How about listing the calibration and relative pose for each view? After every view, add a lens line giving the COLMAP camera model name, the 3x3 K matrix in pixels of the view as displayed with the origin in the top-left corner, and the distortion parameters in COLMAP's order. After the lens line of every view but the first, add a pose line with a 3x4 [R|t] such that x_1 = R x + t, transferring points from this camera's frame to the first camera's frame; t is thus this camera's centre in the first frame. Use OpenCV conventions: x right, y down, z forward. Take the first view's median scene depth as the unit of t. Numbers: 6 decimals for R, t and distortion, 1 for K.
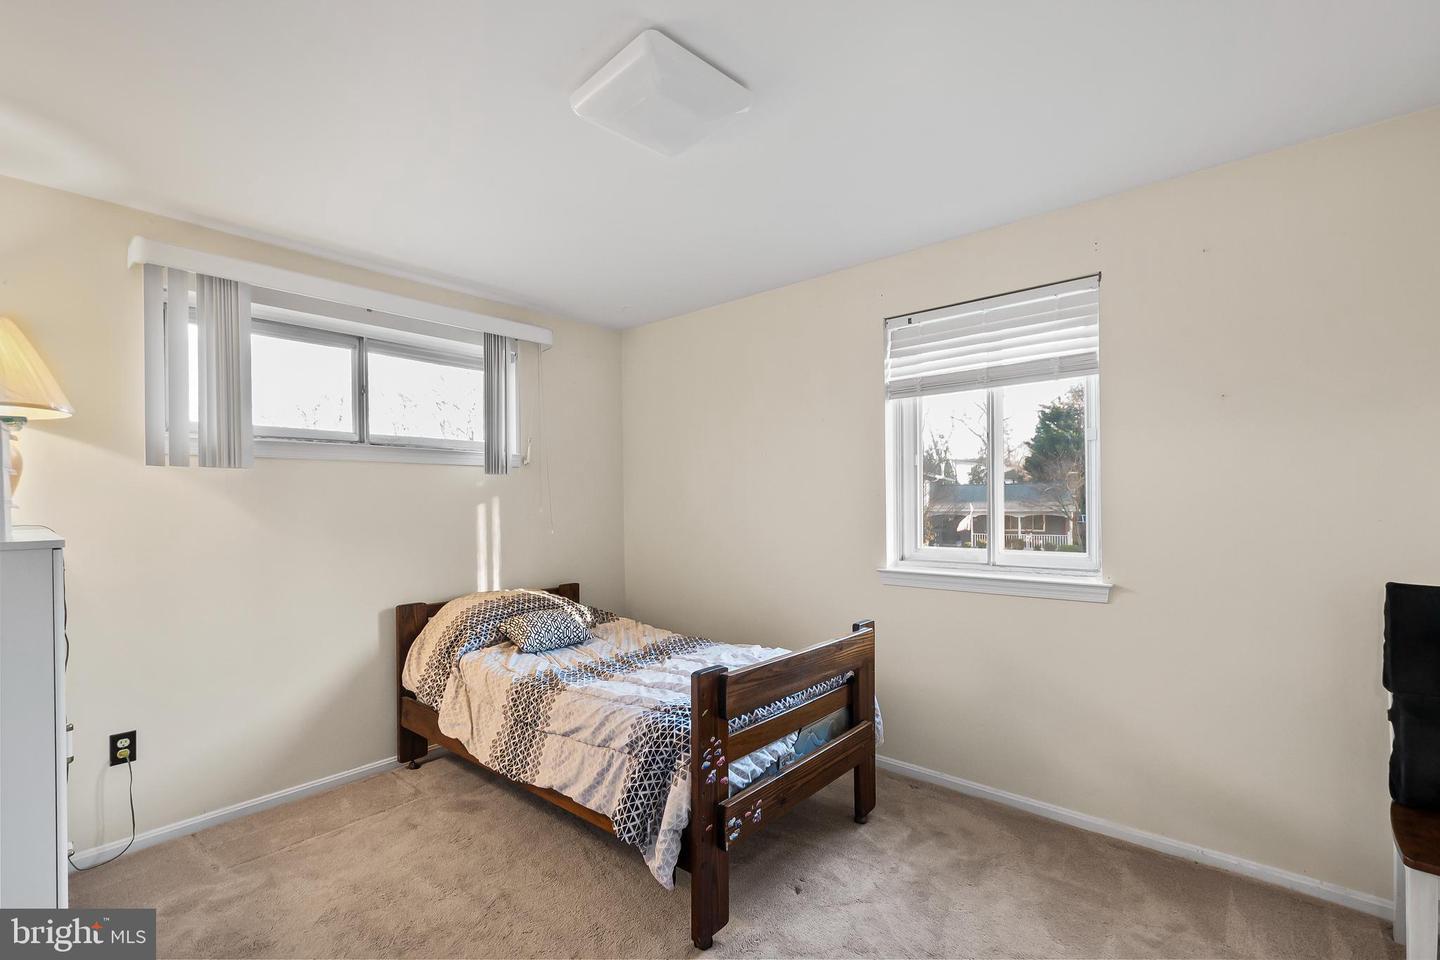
lens RADIAL K [[629.2, 0, 732.3], [0, 629.2, 500.1], [0, 0, 1]] dist [0.009066, -0.000646]
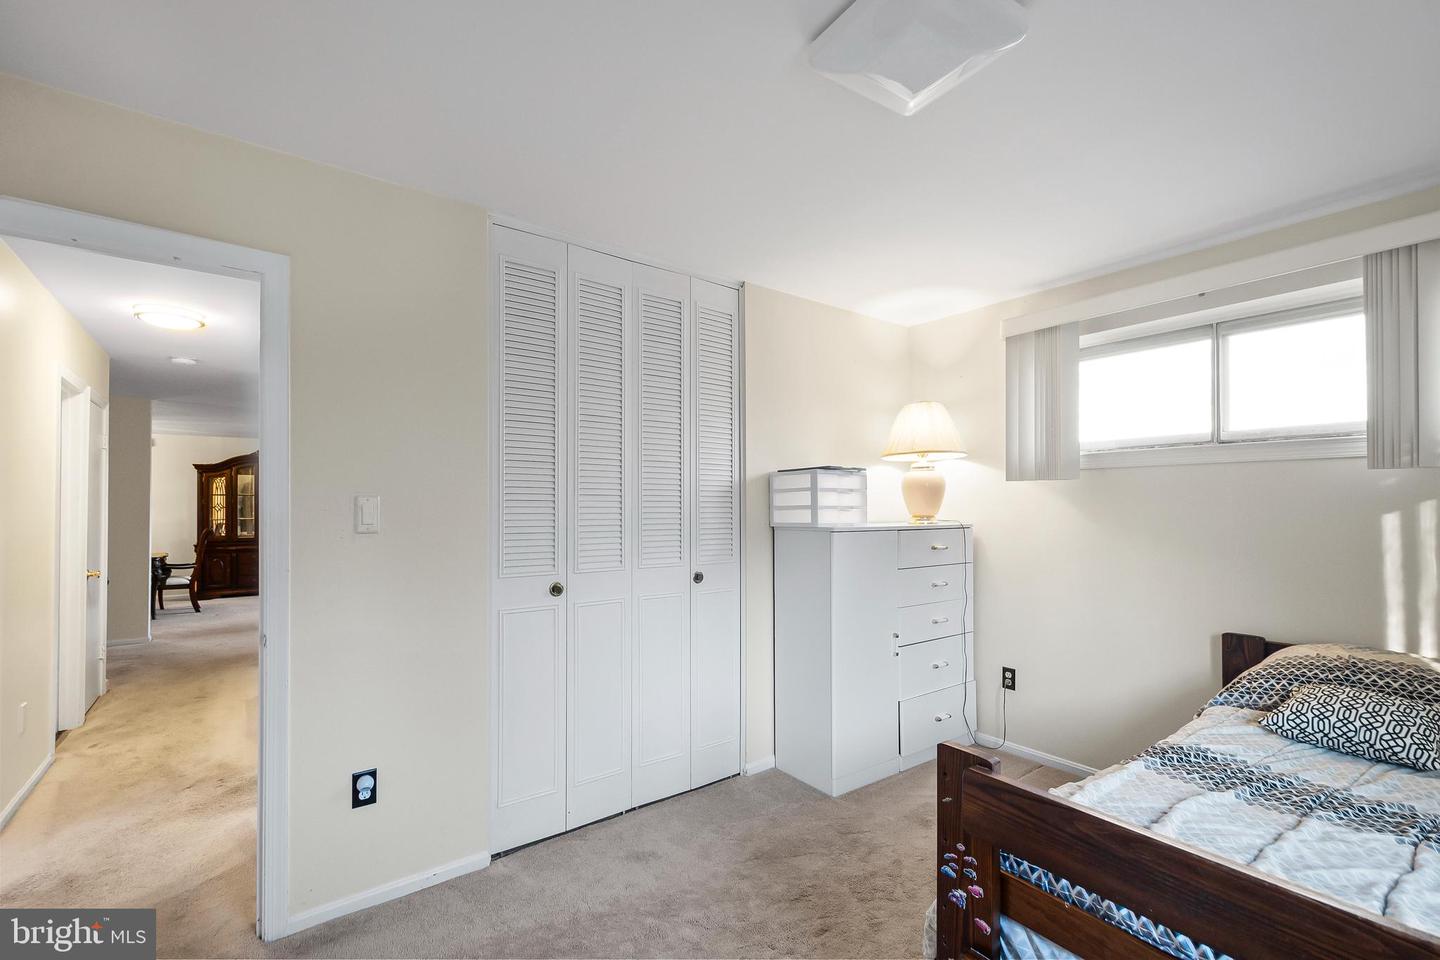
lens RADIAL K [[629.2, 0, 732.3], [0, 629.2, 500.1], [0, 0, 1]] dist [0.009066, -0.000646]
pose [[-0.220160, 0.000335, -0.975464, 0.503904], [-0.003893, 0.999992, 0.001222, -0.009850], [0.975456, 0.004066, -0.220156, 0.626620]]
